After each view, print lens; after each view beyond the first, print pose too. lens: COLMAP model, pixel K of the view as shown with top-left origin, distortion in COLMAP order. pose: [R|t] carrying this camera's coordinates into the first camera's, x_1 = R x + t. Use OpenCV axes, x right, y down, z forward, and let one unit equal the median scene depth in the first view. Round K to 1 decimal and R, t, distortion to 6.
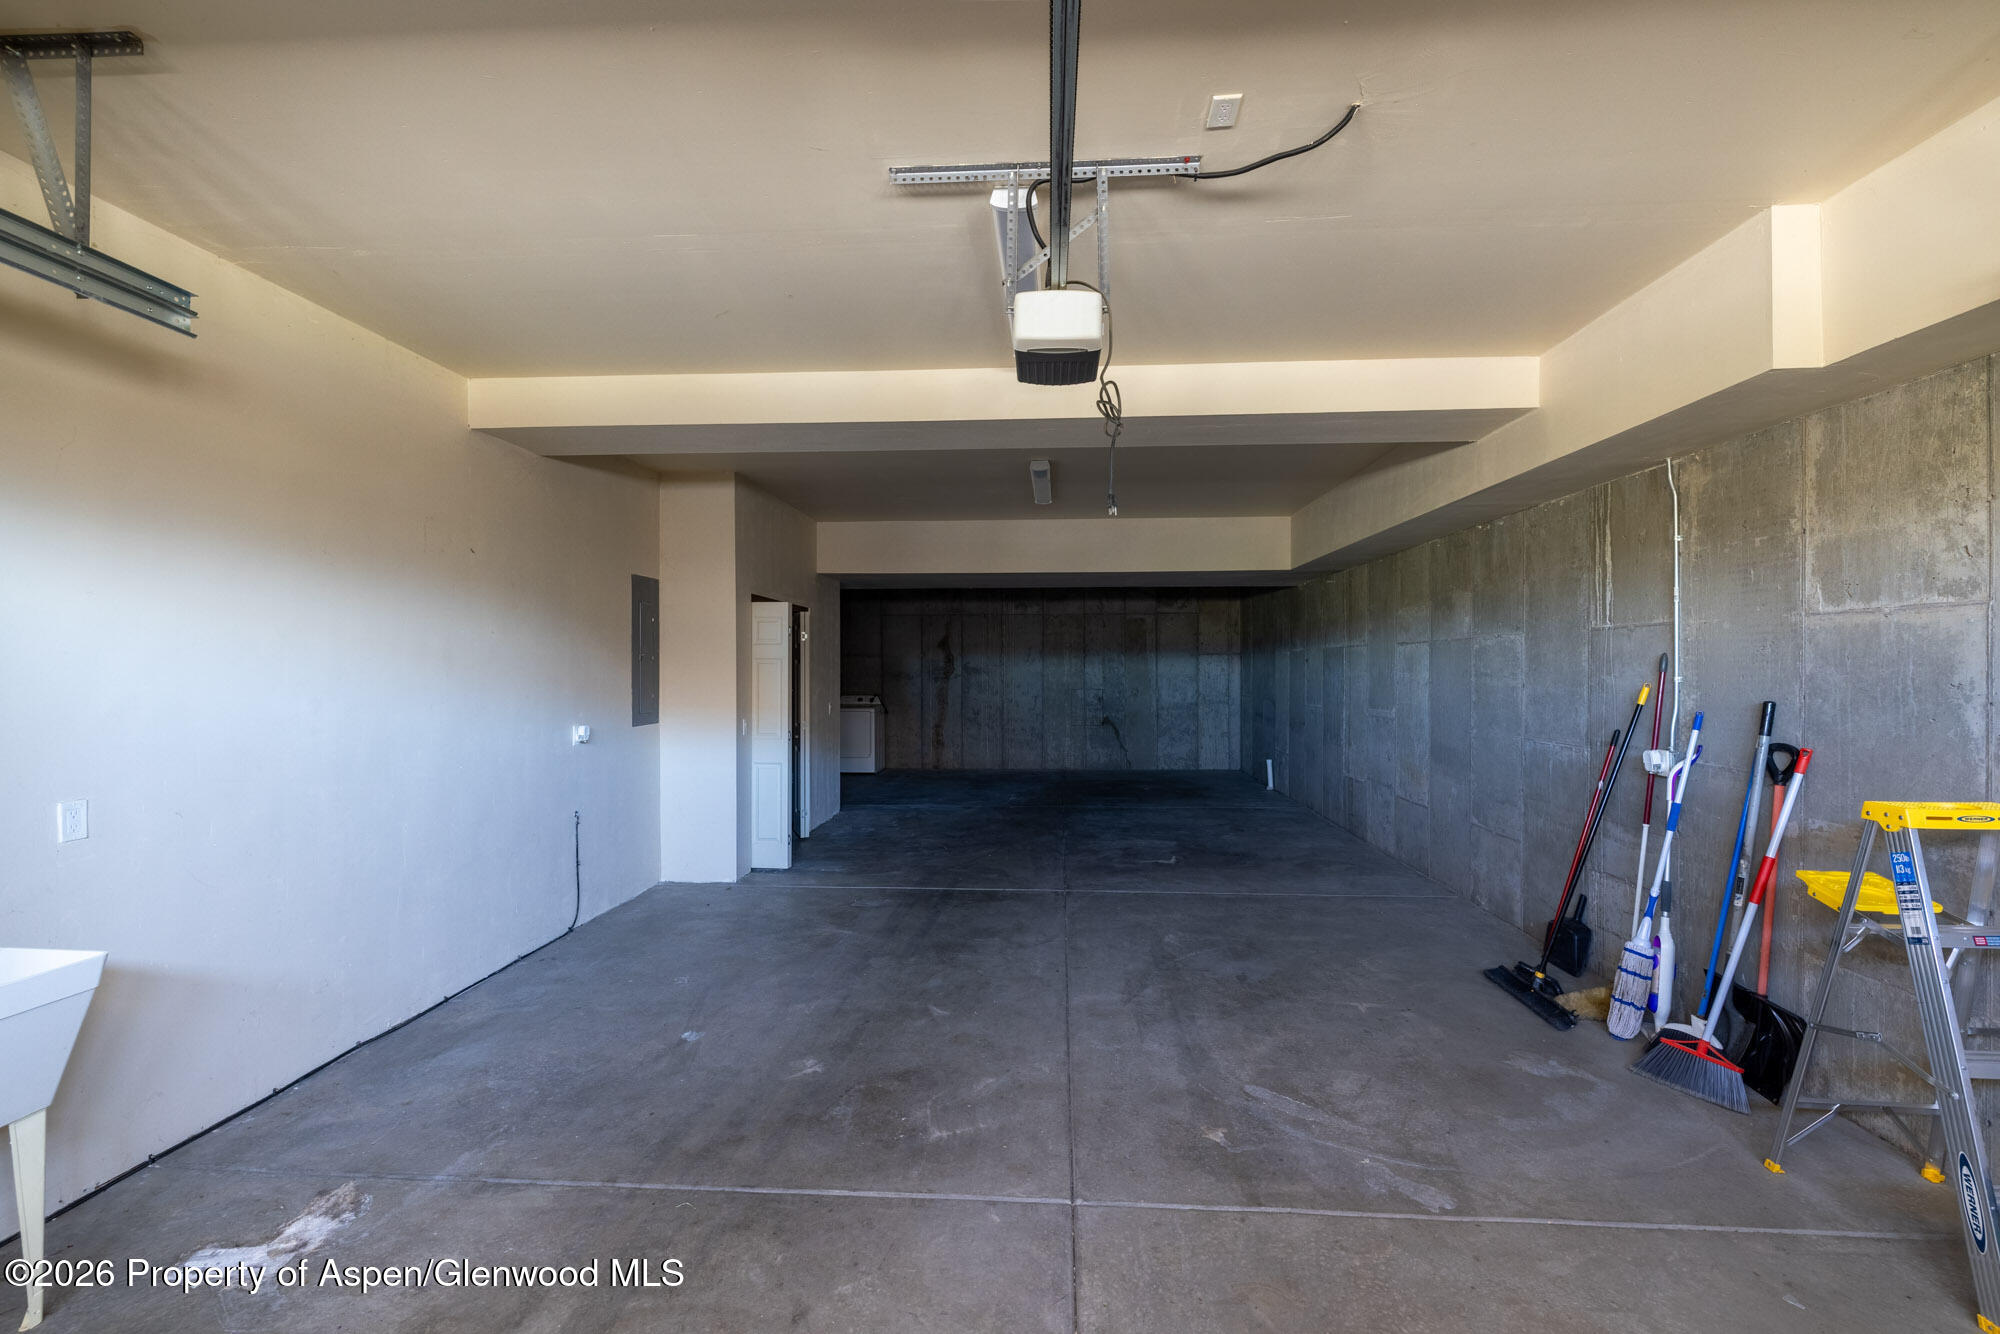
lens RADIAL K [[833.6, 0, 992.7], [0, 833.6, 665.1], [0, 0, 1]] dist [-0.000744, -0.000039]
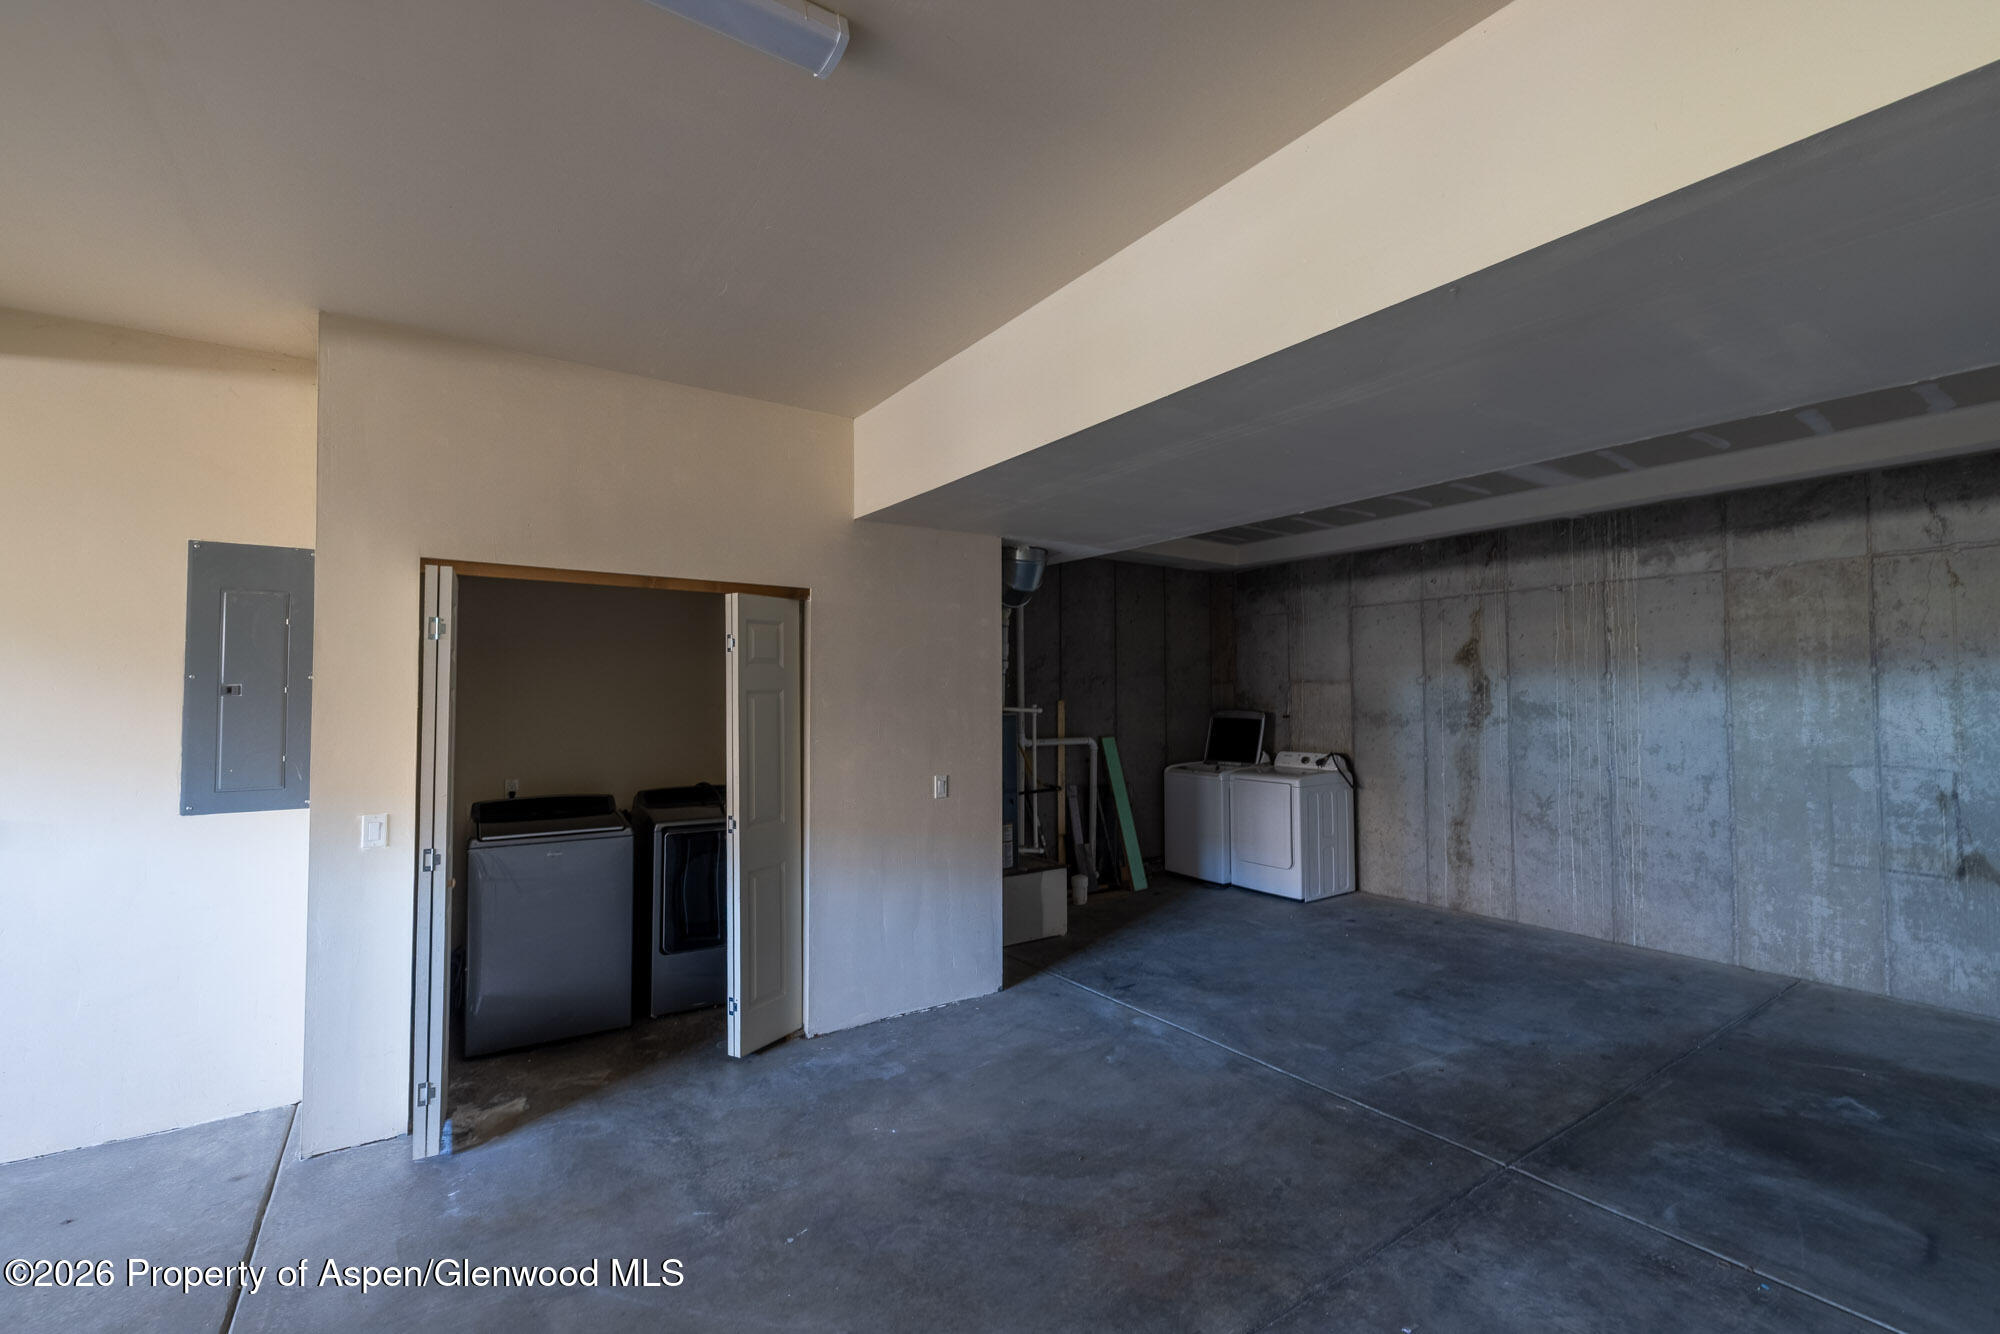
lens RADIAL K [[833.6, 0, 1005.5], [0, 833.6, 670.8], [0, 0, 1]] dist [-0.000744, -0.000039]
pose [[0.625942, -0.026532, -0.779418, 0.152697], [0.003480, 0.999506, -0.031229, -0.002049], [0.779862, 0.016836, 0.625726, 0.484672]]
